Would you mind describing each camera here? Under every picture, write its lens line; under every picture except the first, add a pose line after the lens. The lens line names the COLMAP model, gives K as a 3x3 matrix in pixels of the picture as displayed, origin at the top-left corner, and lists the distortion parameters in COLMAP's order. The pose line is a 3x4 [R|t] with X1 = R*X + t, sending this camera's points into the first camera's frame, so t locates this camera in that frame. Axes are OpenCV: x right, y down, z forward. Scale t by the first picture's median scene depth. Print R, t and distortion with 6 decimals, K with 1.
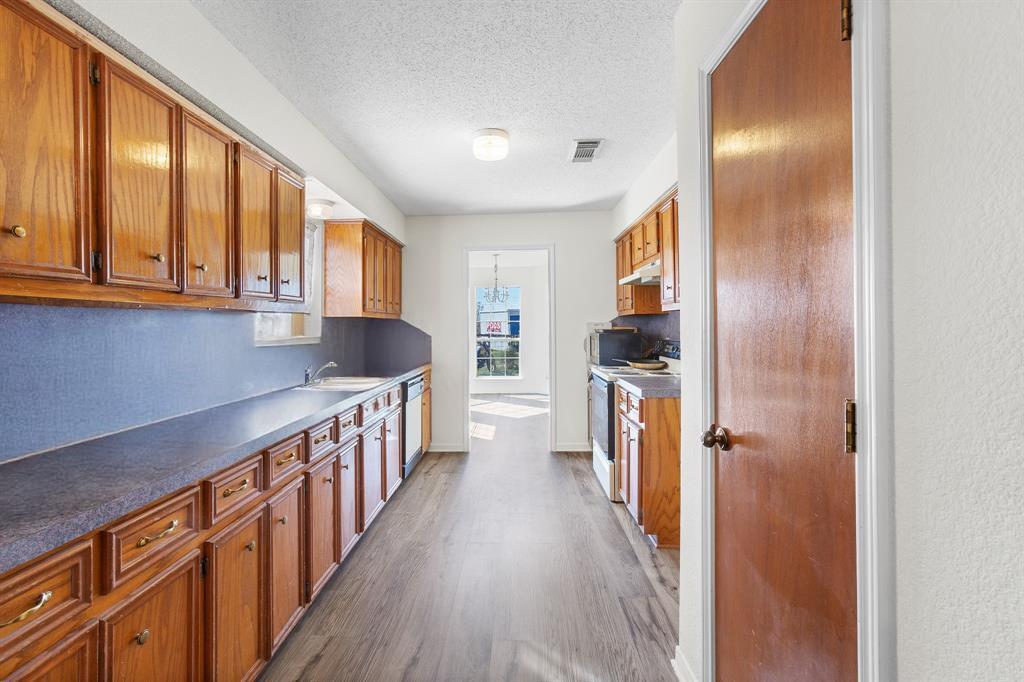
lens RADIAL K [[465.8, 0, 508.7], [0, 465.8, 320.0], [0, 0, 1]] dist [-0.014189, 0.000000]
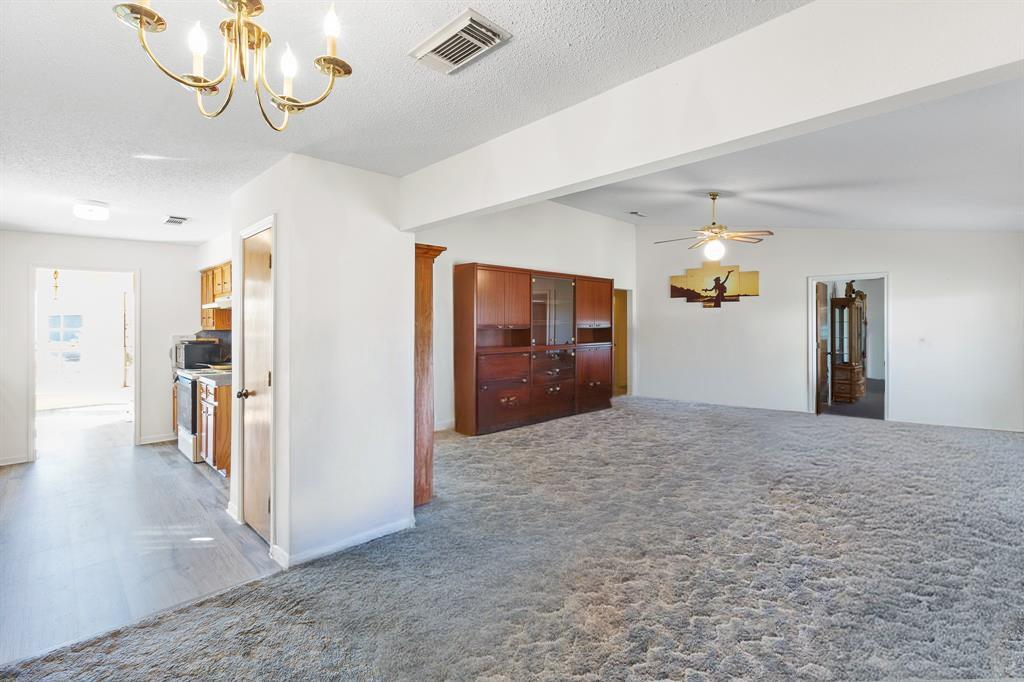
lens RADIAL K [[465.8, 0, 508.7], [0, 465.8, 320.0], [0, 0, 1]] dist [-0.014189, 0.000000]
pose [[0.693833, 0.008819, 0.720082, -0.131436], [-0.009839, 0.999948, -0.002766, -0.054648], [-0.720068, -0.005165, 0.693884, -0.663859]]
